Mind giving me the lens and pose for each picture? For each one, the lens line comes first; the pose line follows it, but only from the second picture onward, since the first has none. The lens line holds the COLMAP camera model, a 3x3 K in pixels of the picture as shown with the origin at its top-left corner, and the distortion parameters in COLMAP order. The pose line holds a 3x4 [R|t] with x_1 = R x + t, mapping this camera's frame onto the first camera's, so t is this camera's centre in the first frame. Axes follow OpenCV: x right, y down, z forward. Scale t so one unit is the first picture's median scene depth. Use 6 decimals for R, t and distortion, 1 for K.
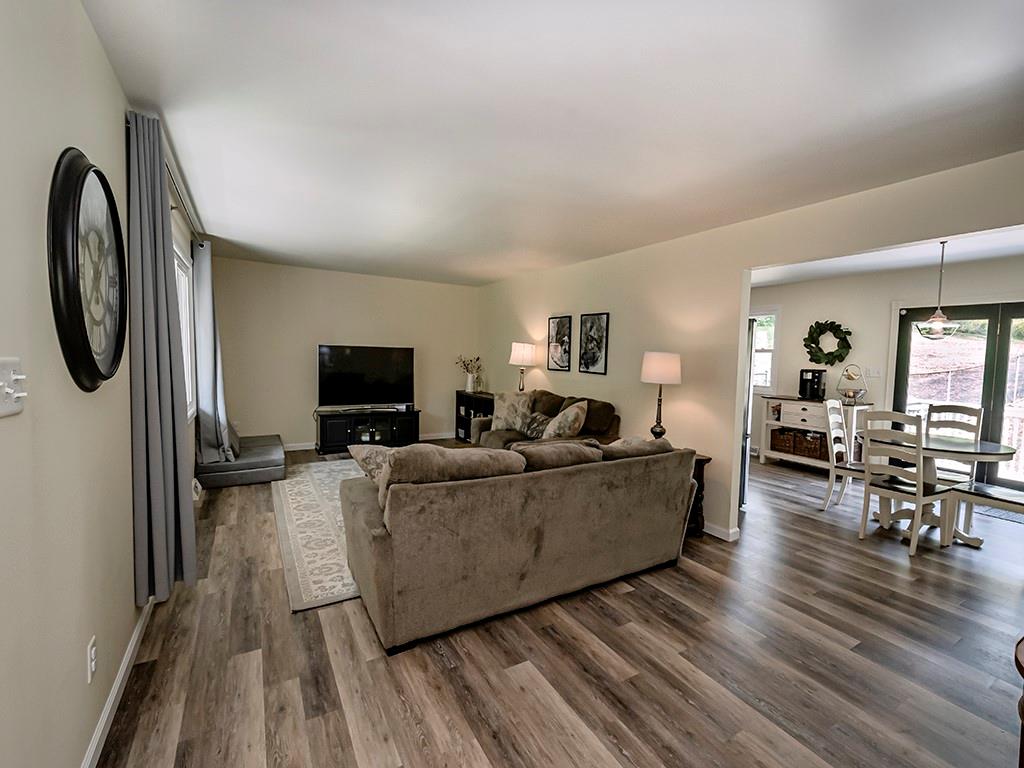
lens RADIAL K [[441.8, 0, 514.4], [0, 441.8, 382.5], [0, 0, 1]] dist [0.008213, -0.000458]
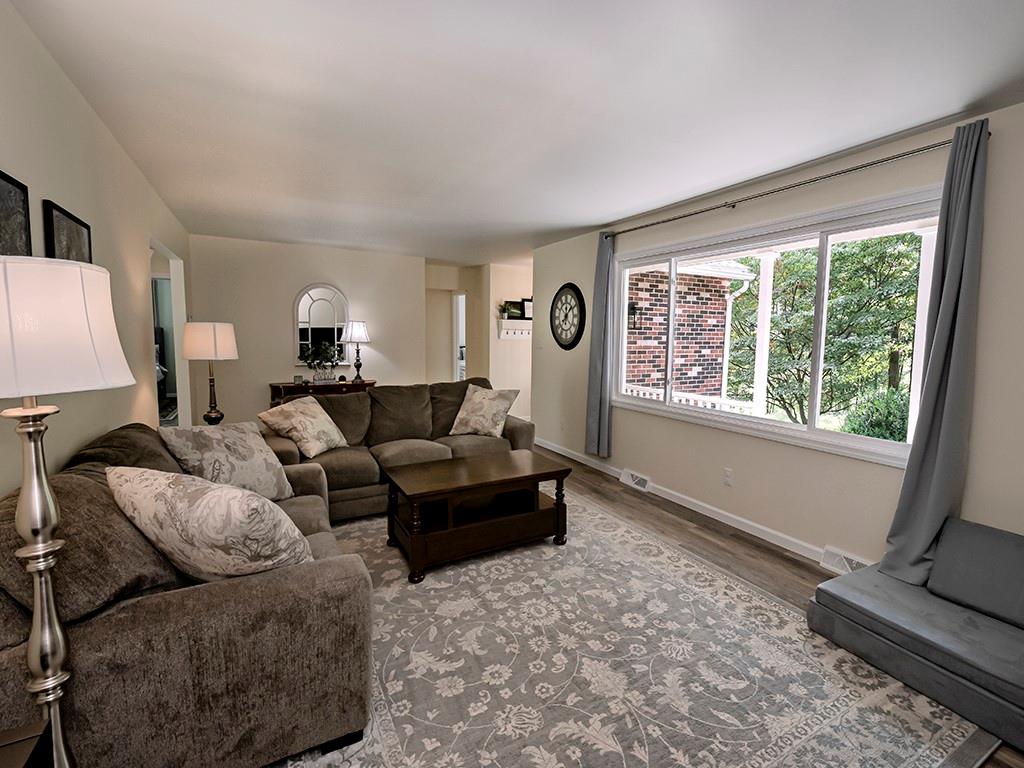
lens RADIAL K [[460.5, 0, 512.0], [0, 460.5, 384.0], [0, 0, 1]] dist [0.002680, -0.000037]
pose [[-0.997585, -0.049042, 0.049191, -0.452290], [-0.040004, 0.984576, 0.170323, -0.199952], [-0.056785, 0.167943, -0.984160, 2.941227]]
